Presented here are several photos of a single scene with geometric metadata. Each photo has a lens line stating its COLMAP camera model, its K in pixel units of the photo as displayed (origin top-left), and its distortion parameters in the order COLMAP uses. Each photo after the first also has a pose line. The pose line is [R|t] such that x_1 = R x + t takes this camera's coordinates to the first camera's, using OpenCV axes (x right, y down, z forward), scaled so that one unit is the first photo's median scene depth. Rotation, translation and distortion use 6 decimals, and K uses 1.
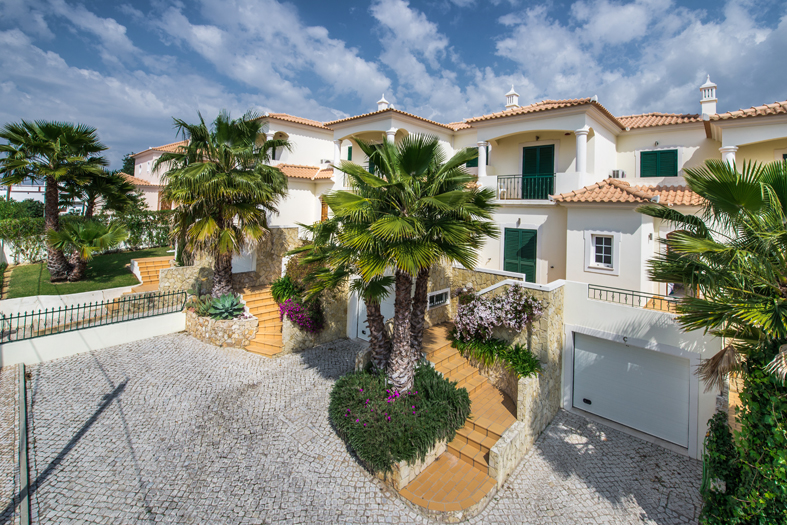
lens RADIAL K [[331.4, 0, 393.5], [0, 331.4, 262.5], [0, 0, 1]] dist [0.000076, -0.000194]
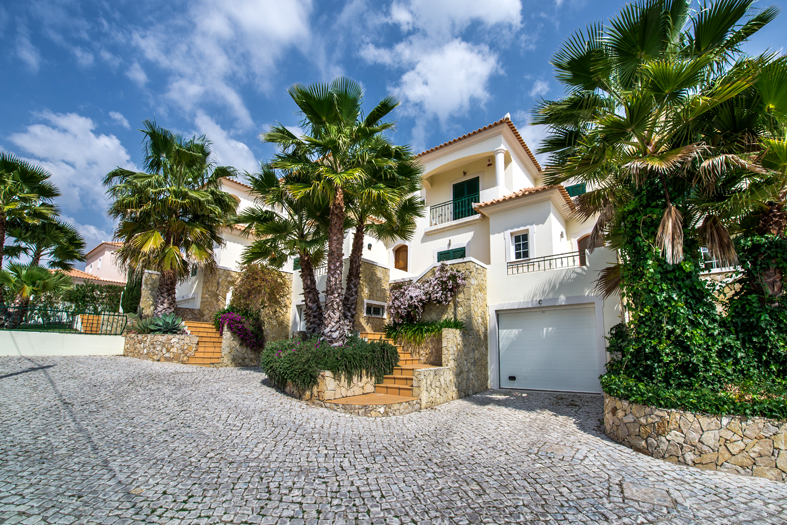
lens RADIAL K [[315.9, 0, 352.7], [0, 315.9, 264.8], [0, 0, 1]] dist [-0.002439, -0.000084]
pose [[0.998555, 0.012075, 0.052359, 0.017688], [-0.006196, 0.993797, -0.111035, 0.140987], [-0.053375, 0.110551, 0.992436, -0.005741]]
